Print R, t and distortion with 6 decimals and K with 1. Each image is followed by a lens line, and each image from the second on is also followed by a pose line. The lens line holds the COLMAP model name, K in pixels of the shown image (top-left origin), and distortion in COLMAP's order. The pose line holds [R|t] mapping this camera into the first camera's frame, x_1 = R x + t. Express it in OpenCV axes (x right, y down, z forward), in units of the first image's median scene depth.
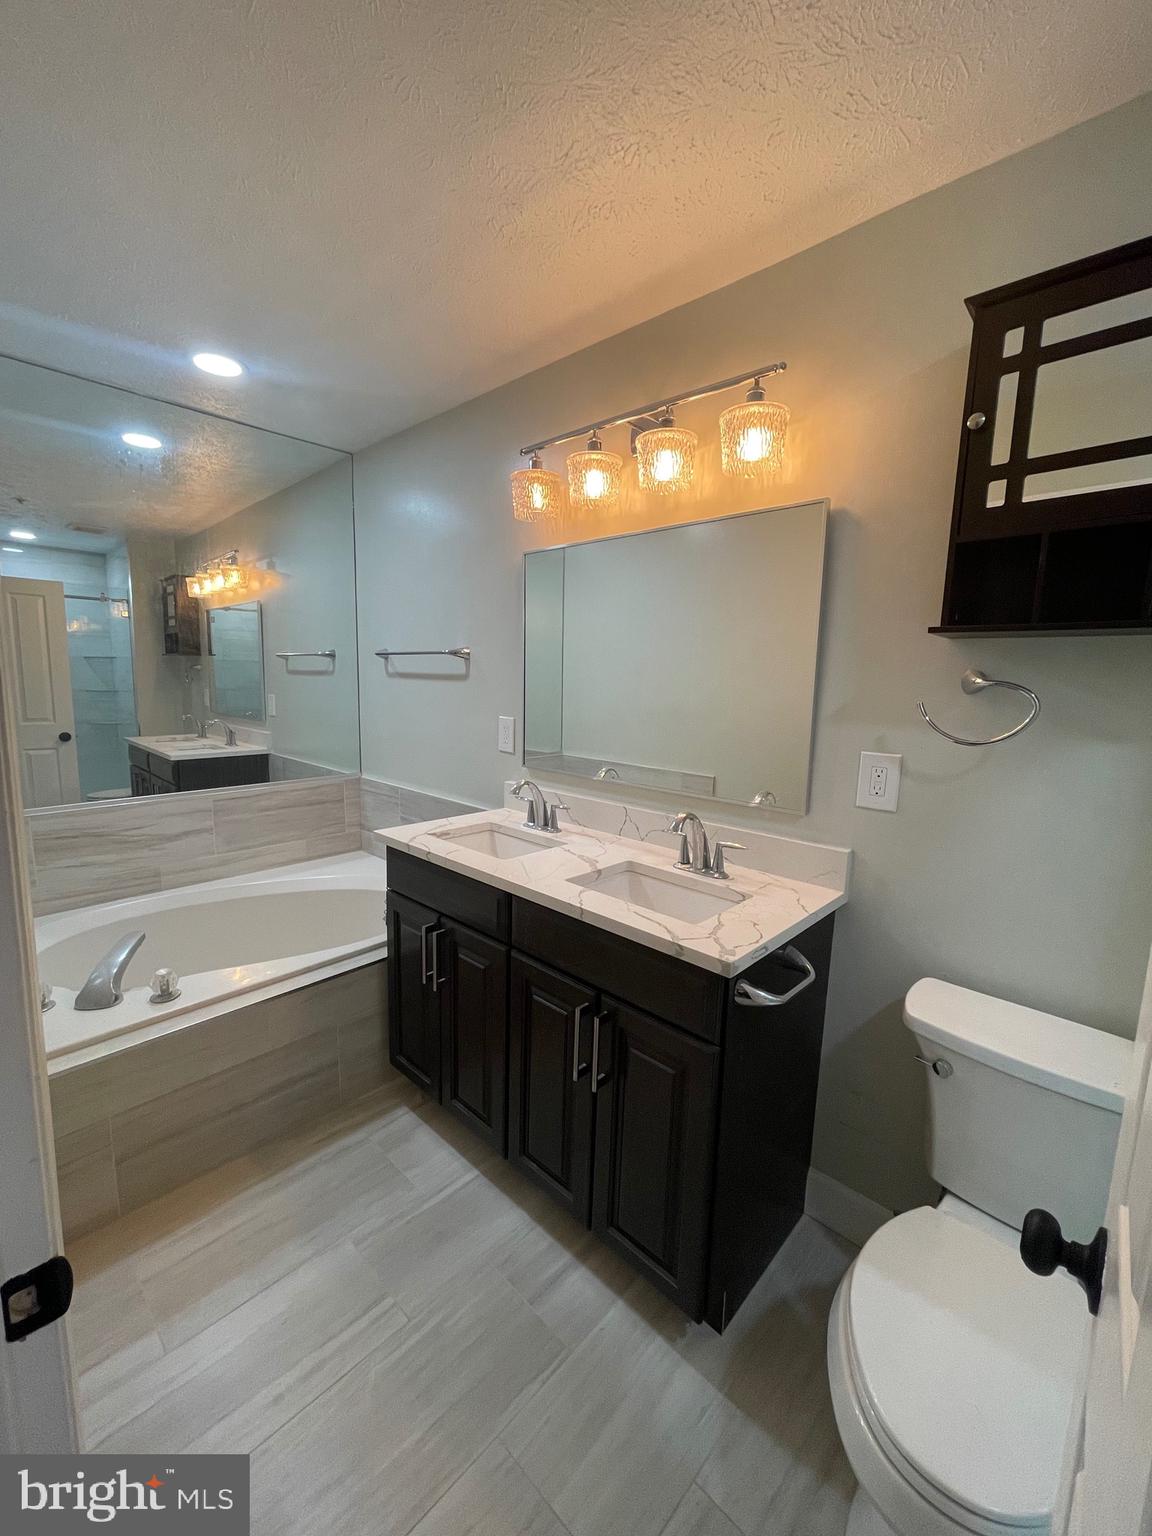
lens RADIAL K [[619.7, 0, 575.0], [0, 619.7, 766.8], [0, 0, 1]] dist [-0.001855, 0.001002]
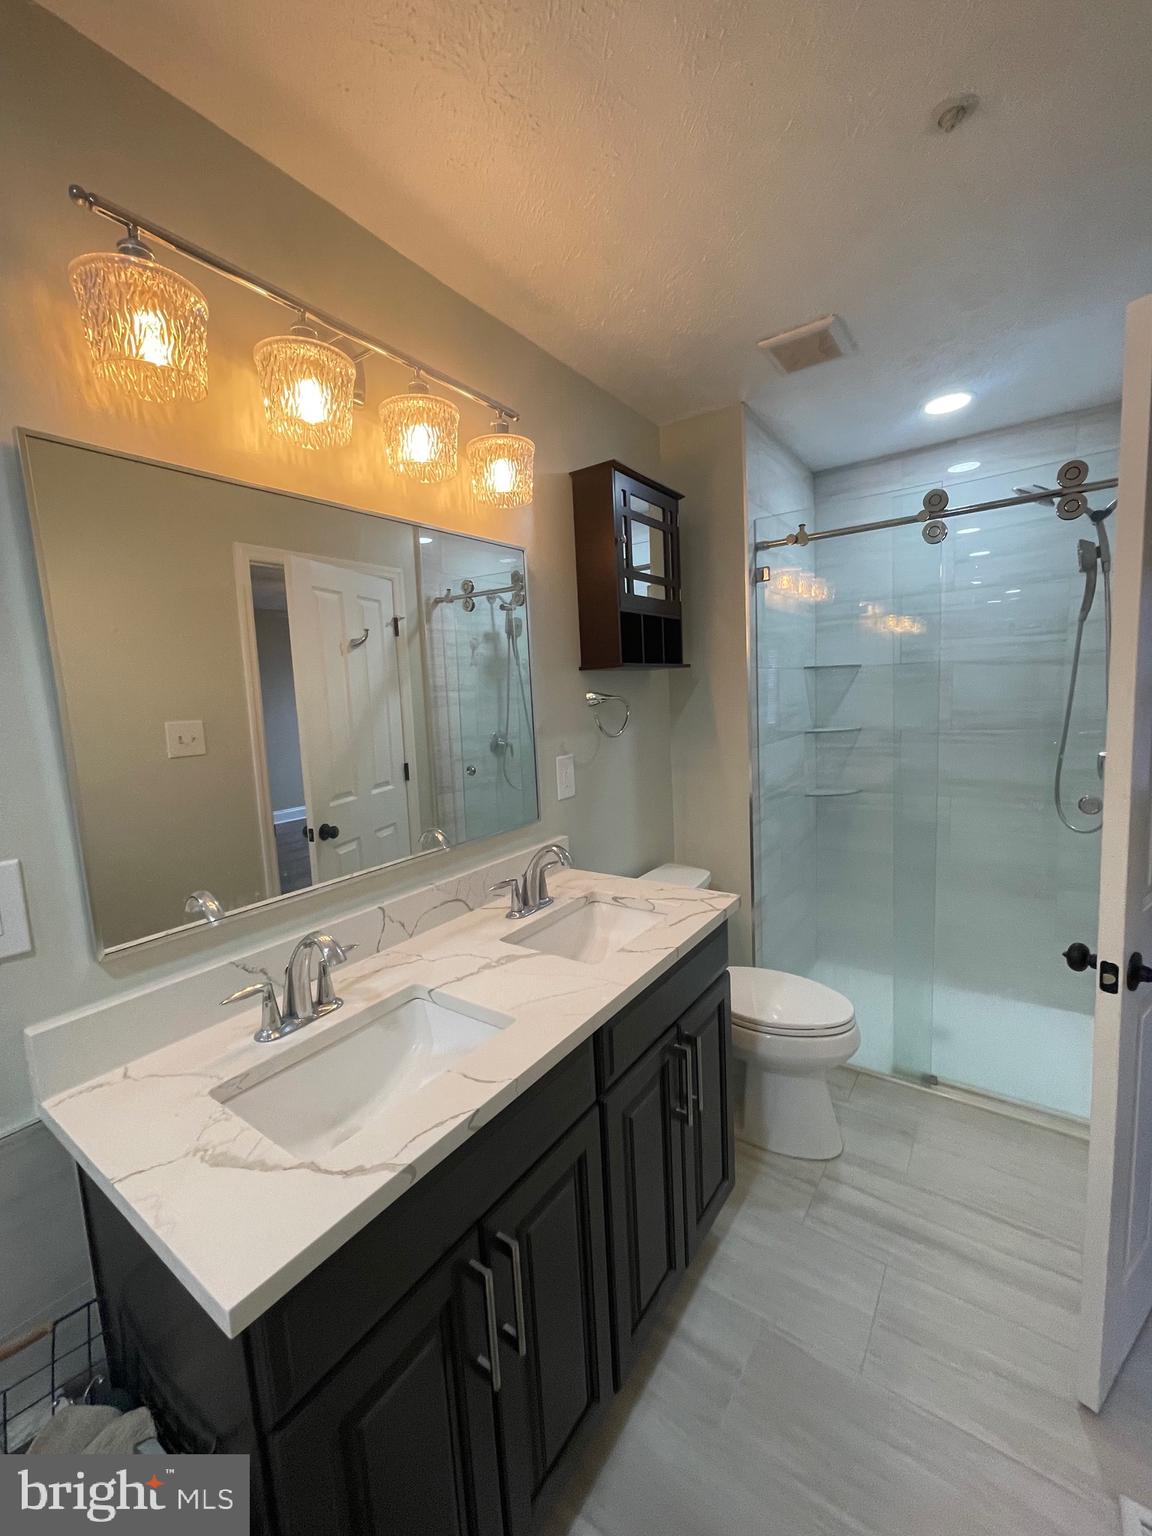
lens RADIAL K [[619.7, 0, 573.6], [0, 619.7, 766.2], [0, 0, 1]] dist [-0.001855, 0.001002]
pose [[-0.145421, -0.135343, 0.980069, -0.942132], [0.187309, 0.968918, 0.161595, -0.244318], [-0.971477, 0.207075, -0.115550, 1.328681]]
